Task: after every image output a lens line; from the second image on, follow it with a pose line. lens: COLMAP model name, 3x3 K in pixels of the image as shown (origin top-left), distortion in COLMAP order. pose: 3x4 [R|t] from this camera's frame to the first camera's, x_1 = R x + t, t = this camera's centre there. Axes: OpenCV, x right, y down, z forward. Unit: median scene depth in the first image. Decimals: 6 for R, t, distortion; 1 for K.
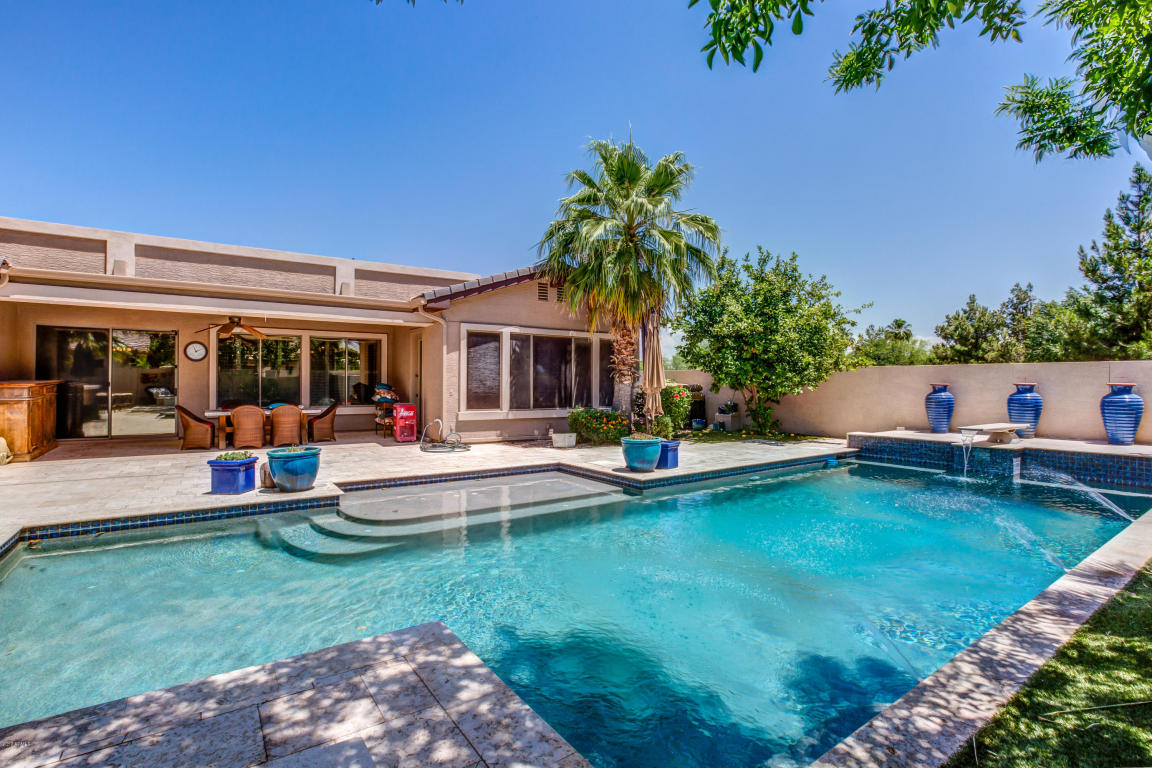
lens RADIAL K [[532.9, 0, 536.1], [0, 532.9, 379.6], [0, 0, 1]] dist [-0.039802, 0.005732]
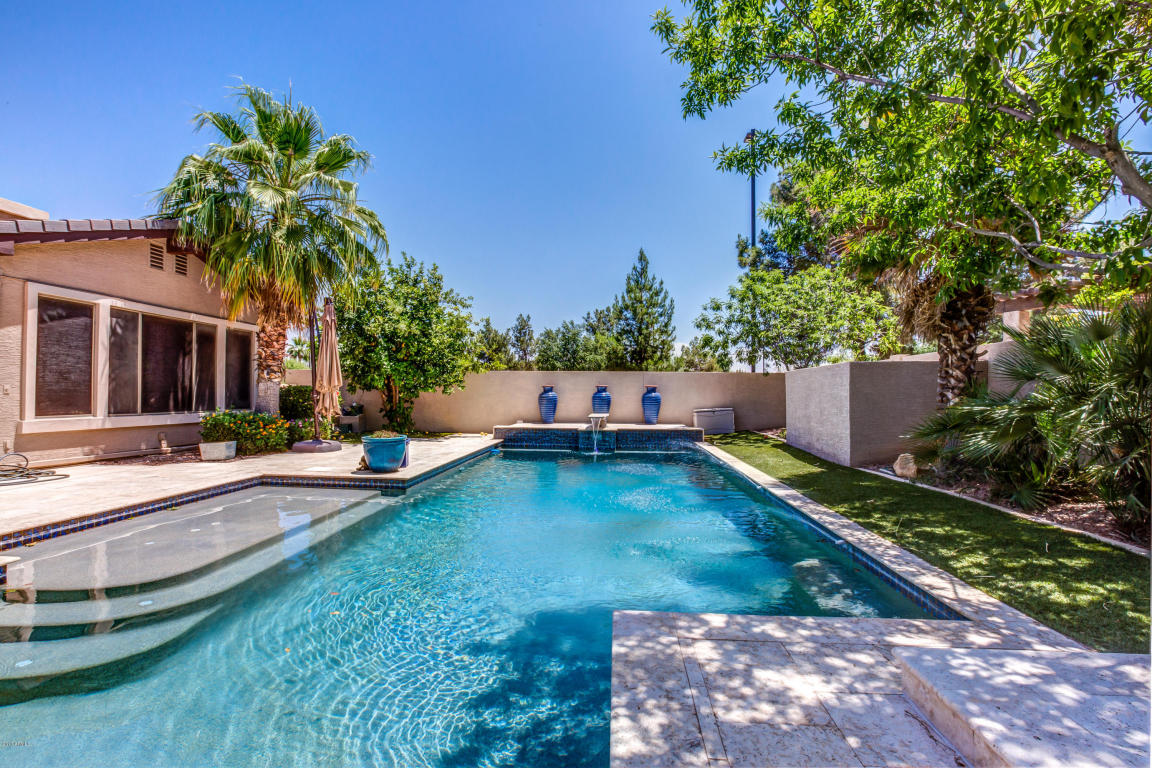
lens RADIAL K [[532.9, 0, 568.1], [0, 532.9, 387.8], [0, 0, 1]] dist [-0.039802, 0.005732]
pose [[0.636710, 0.009347, 0.771047, -0.210411], [-0.013104, 0.999913, -0.001301, 0.014043], [-0.770992, -0.009275, 0.636777, 0.105004]]
